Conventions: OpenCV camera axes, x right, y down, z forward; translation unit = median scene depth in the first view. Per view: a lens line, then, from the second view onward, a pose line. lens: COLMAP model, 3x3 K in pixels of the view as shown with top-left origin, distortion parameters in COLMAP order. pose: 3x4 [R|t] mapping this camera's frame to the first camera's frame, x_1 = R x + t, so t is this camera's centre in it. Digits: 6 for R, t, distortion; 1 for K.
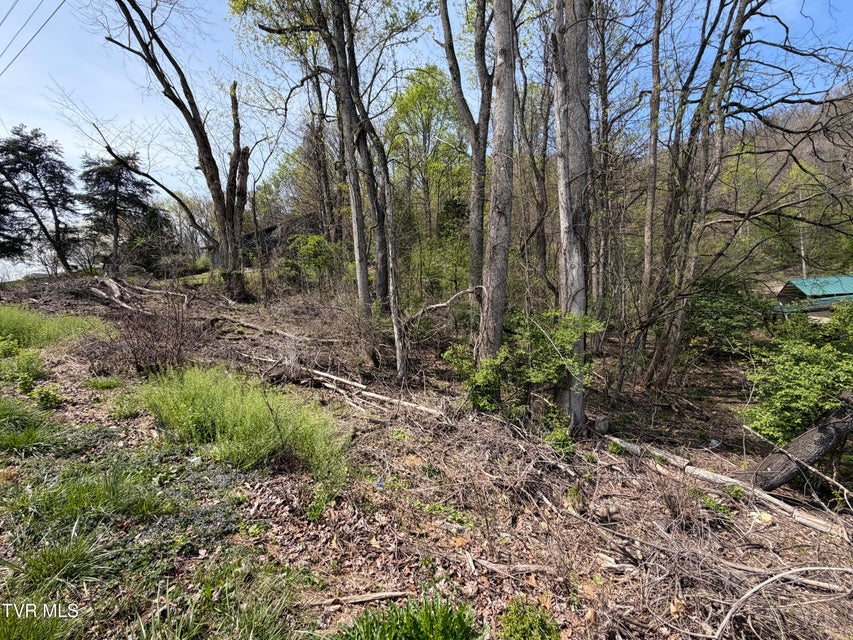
lens RADIAL K [[344.6, 0, 425.9], [0, 344.6, 317.2], [0, 0, 1]] dist [-0.009333, 0.000055]
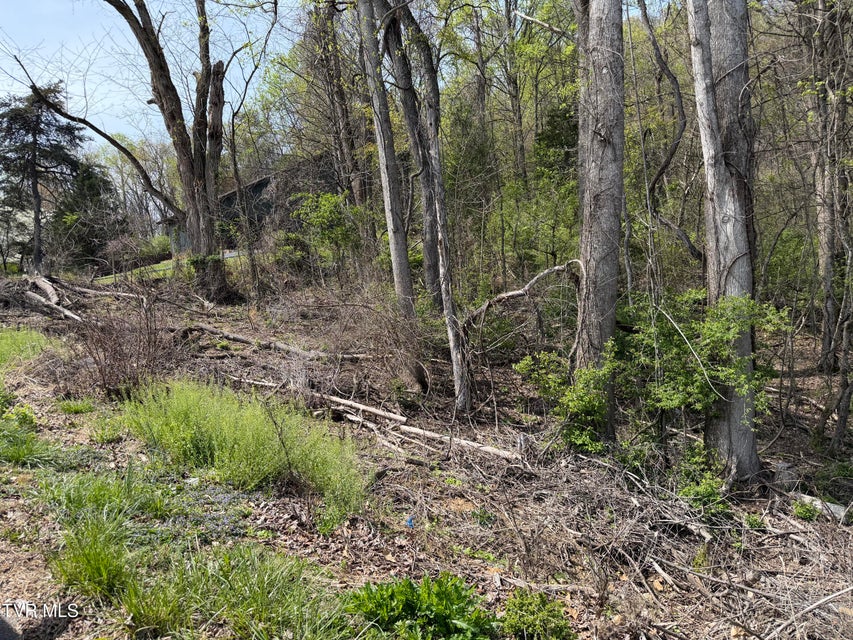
lens RADIAL K [[609.1, 0, 426.5], [0, 609.1, 320.0], [0, 0, 1]] dist [0.085994, -0.152408]
pose [[0.985396, -0.039050, -0.165739, 0.061967], [0.038811, 0.999236, -0.004678, 0.013926], [0.165795, -0.001823, 0.986159, -0.148644]]
